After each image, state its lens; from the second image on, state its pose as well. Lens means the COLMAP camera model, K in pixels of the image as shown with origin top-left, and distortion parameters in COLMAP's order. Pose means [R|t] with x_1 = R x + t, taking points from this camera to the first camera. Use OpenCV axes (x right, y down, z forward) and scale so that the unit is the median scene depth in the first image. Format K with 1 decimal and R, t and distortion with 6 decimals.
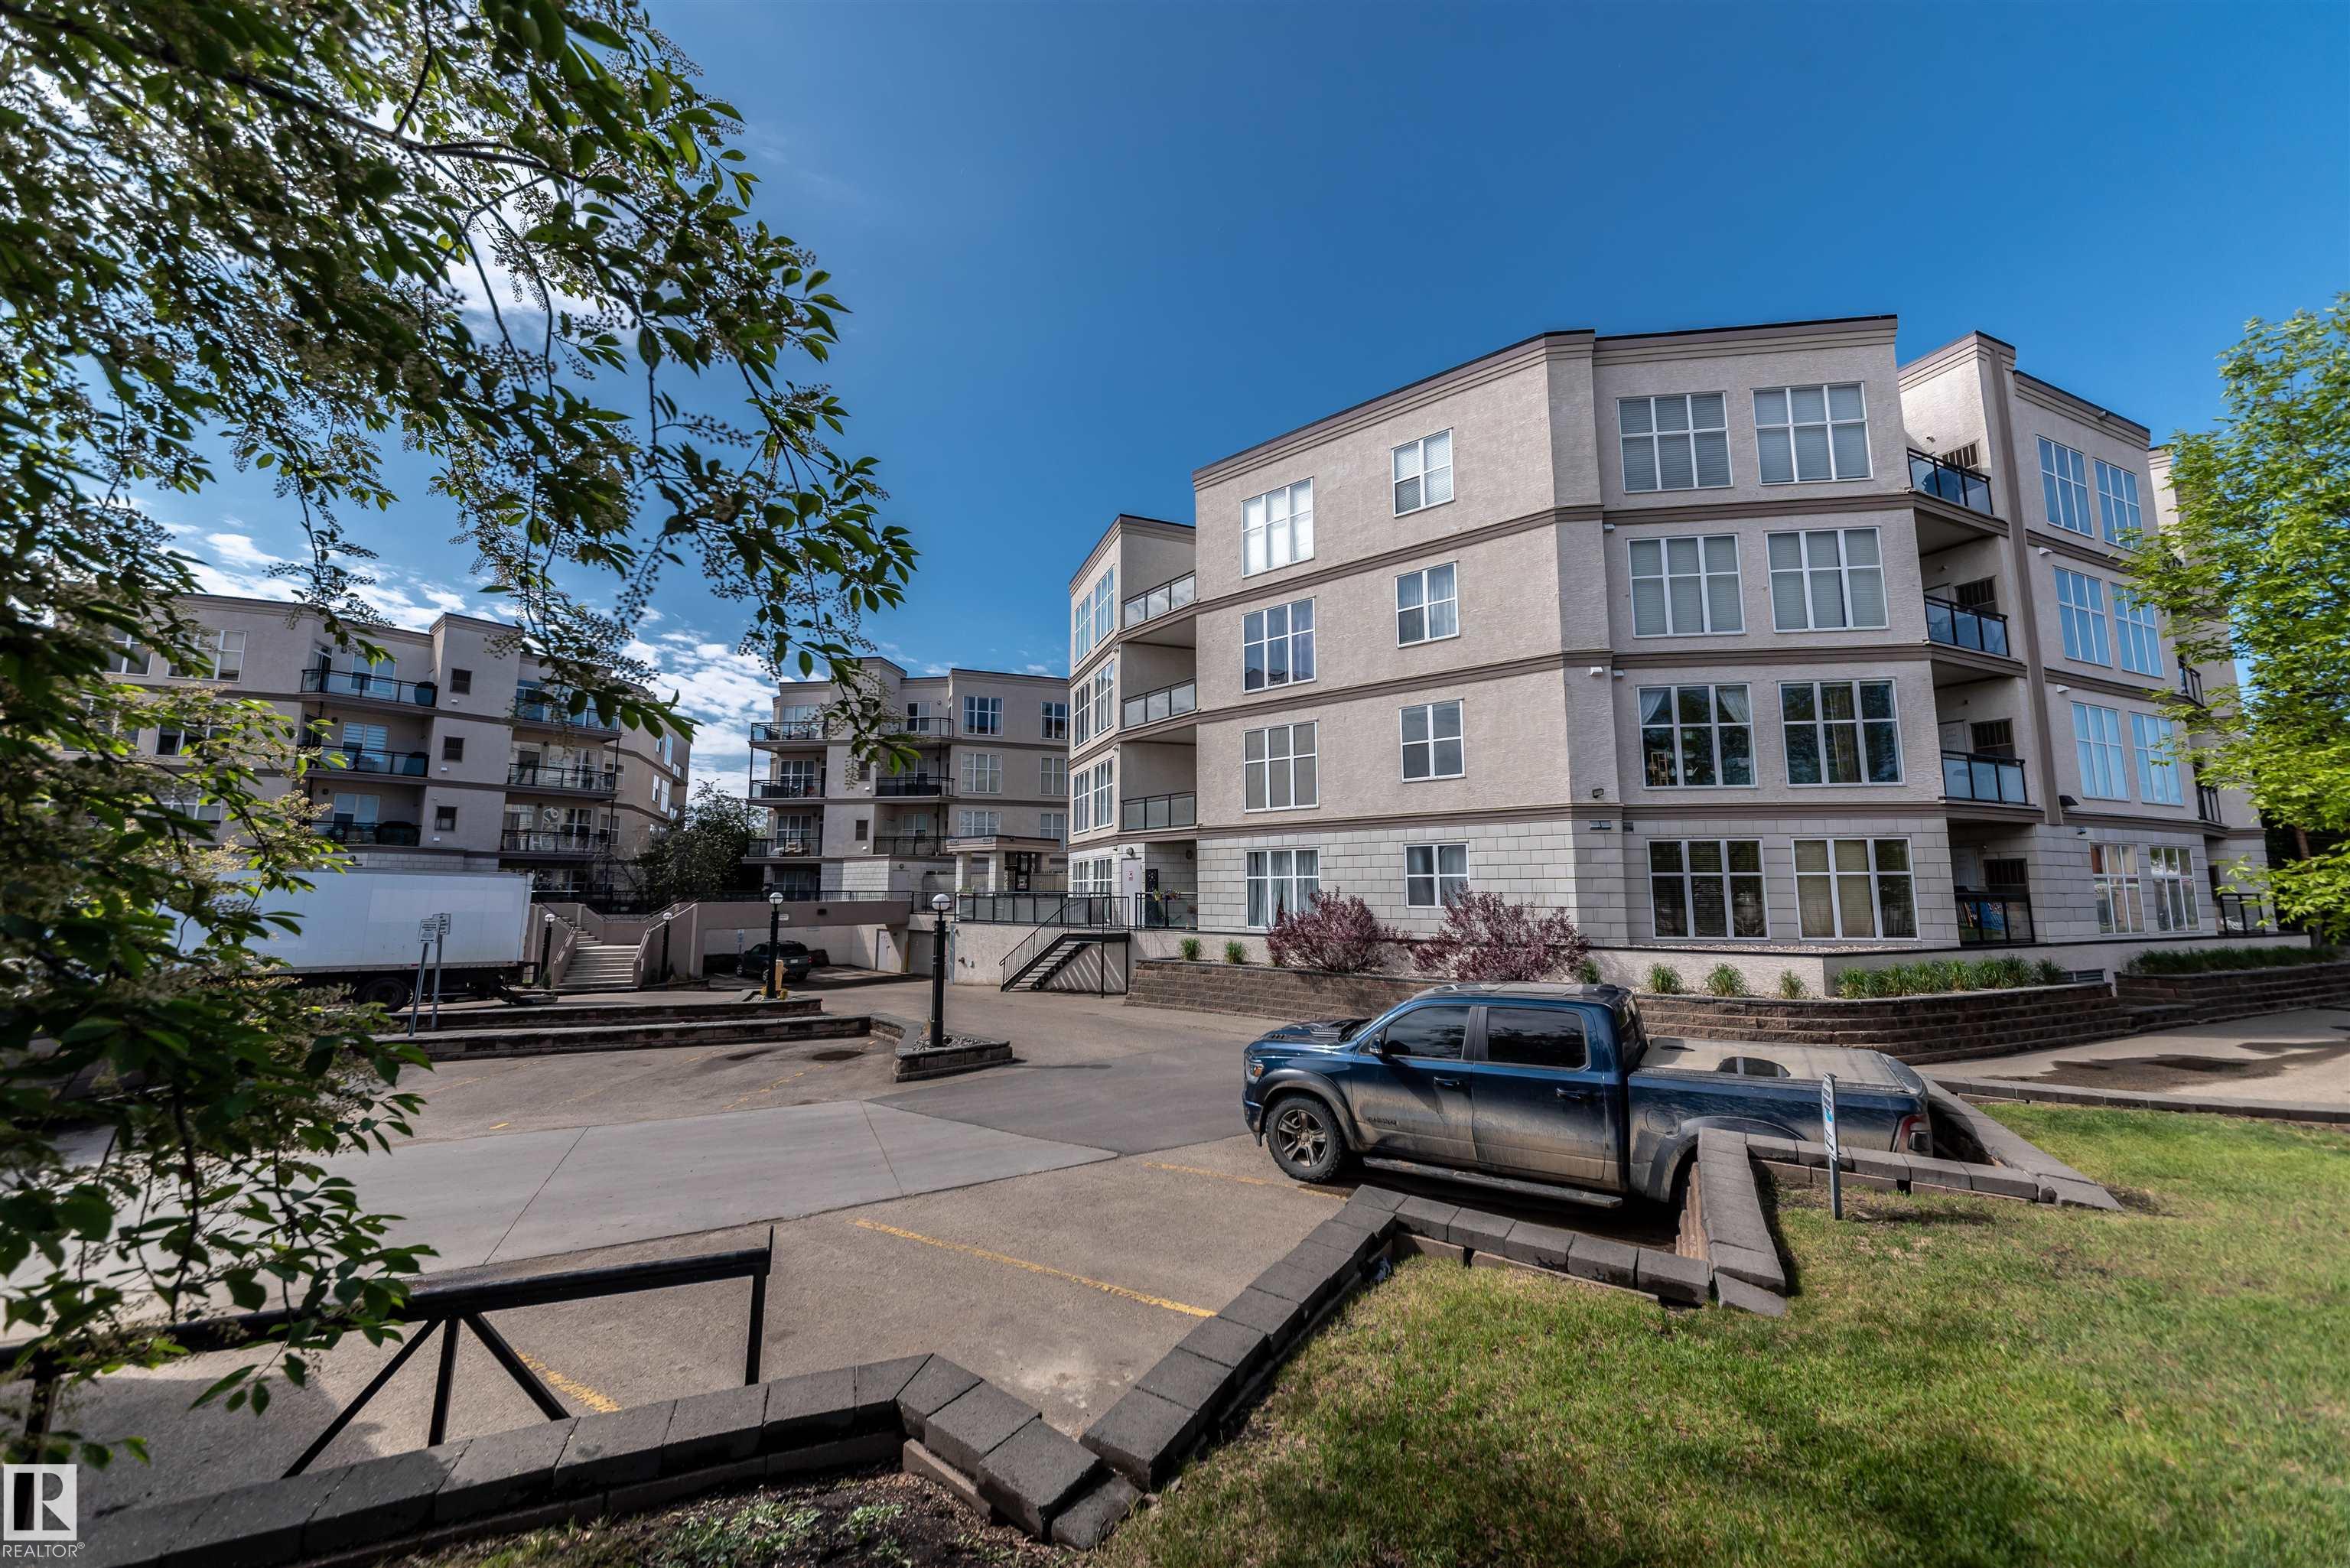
lens RADIAL K [[813.0, 0, 1176.4], [0, 813.0, 794.5], [0, 0, 1]] dist [-0.000019, 0.003131]
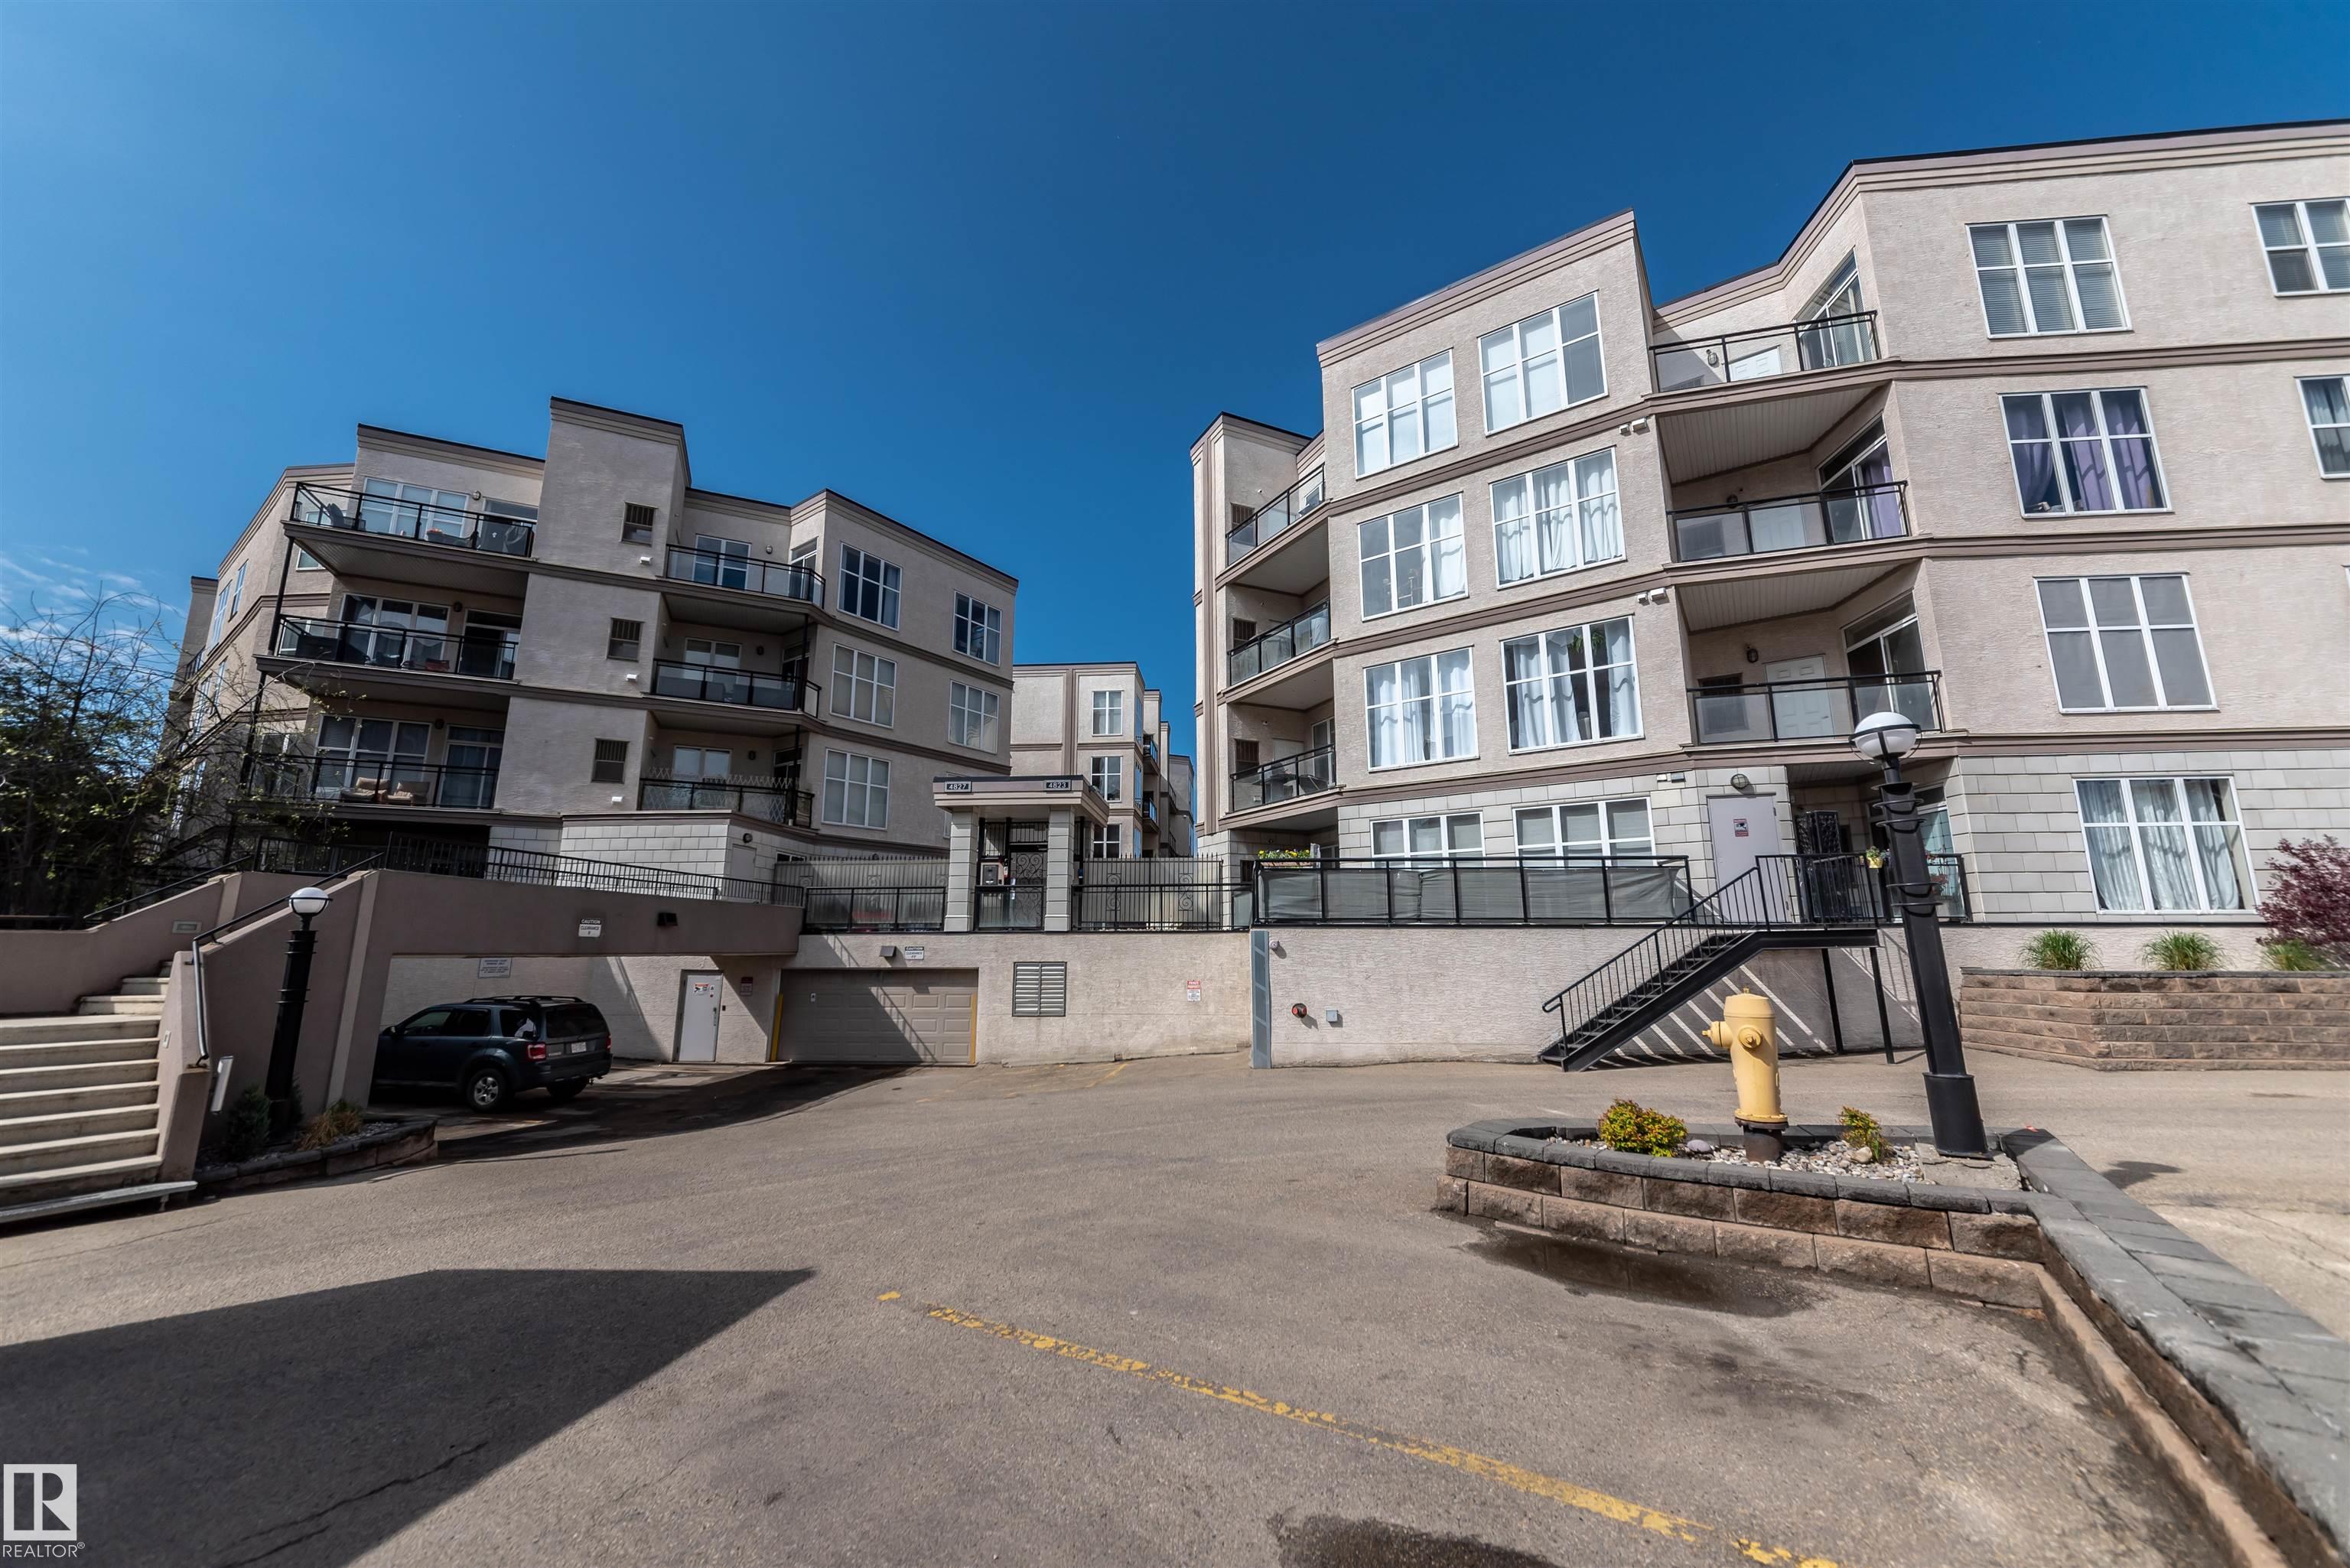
lens RADIAL K [[839.5, 0, 1178.5], [0, 839.5, 795.7], [0, 0, 1]] dist [-0.003871, 0.000019]
pose [[0.837258, 0.096242, 0.538271, -0.543445], [-0.062026, 0.994751, -0.081381, 0.121024], [-0.543278, 0.034750, 0.838833, 0.610425]]
